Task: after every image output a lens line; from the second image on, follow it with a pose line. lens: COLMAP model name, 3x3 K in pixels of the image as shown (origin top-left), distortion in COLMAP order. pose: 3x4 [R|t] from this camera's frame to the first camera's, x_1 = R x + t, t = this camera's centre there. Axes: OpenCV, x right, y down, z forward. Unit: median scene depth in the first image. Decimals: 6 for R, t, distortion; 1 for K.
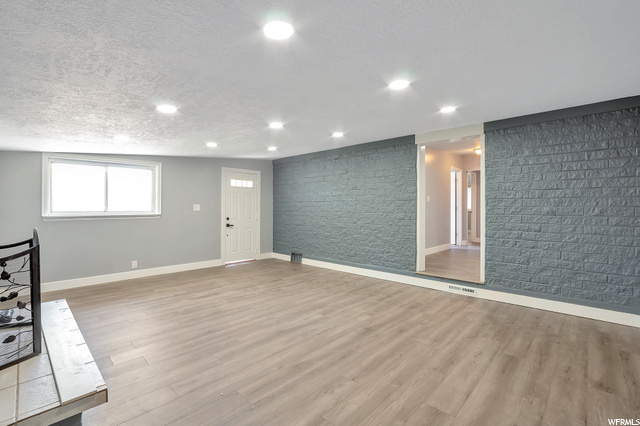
lens RADIAL K [[289.9, 0, 321.8], [0, 289.9, 210.0], [0, 0, 1]] dist [-0.038414, 0.006373]
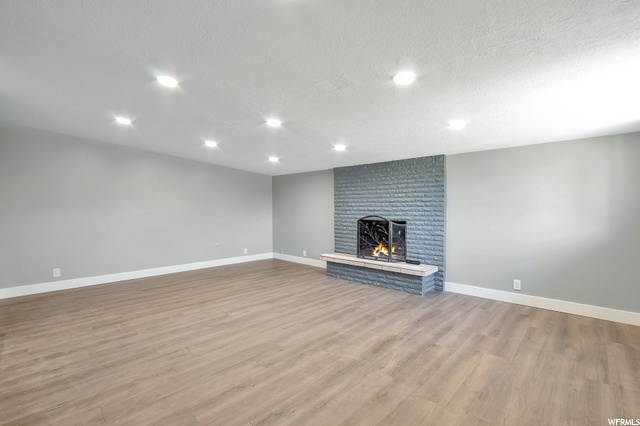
lens RADIAL K [[289.9, 0, 321.8], [0, 289.9, 210.0], [0, 0, 1]] dist [-0.038414, 0.006373]
pose [[-0.999988, 0.001983, -0.004561, -0.271115], [0.001911, 0.999872, 0.015883, -0.010326], [0.004592, 0.015874, -0.999863, 1.697575]]
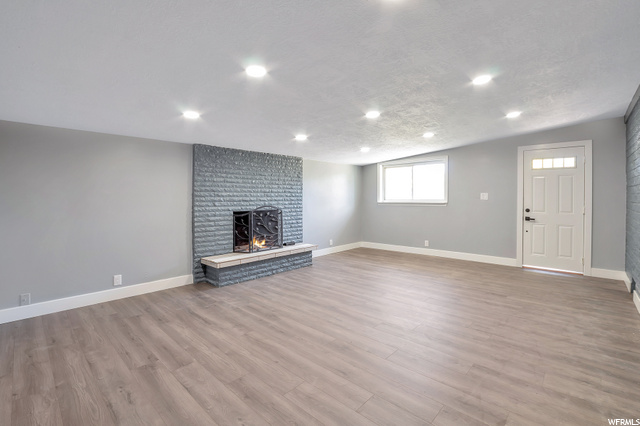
lens RADIAL K [[288.6, 0, 321.5], [0, 288.6, 197.4], [0, 0, 1]] dist [-0.028949, 0.000711]
pose [[0.013424, -0.001041, -0.999909, 0.717301], [-0.005746, 0.999983, -0.001119, -0.001524], [0.999893, 0.005760, 0.013418, 0.693048]]
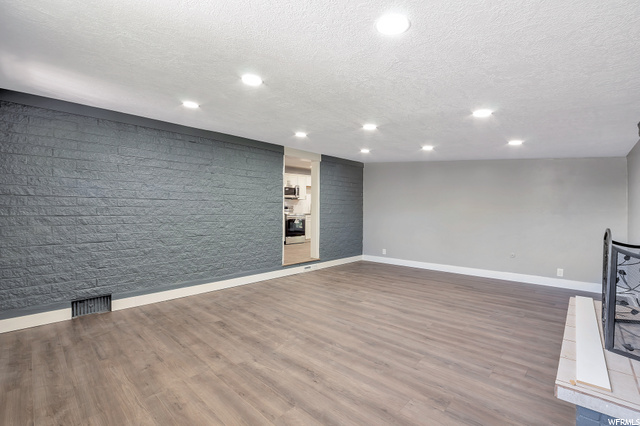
lens RADIAL K [[289.9, 0, 321.8], [0, 289.9, 210.0], [0, 0, 1]] dist [-0.038414, 0.006373]
pose [[-0.005108, 0.001677, 0.999986, -0.996541], [0.004690, 0.999988, -0.001653, -0.004292], [-0.999976, 0.004681, -0.005116, 0.998245]]
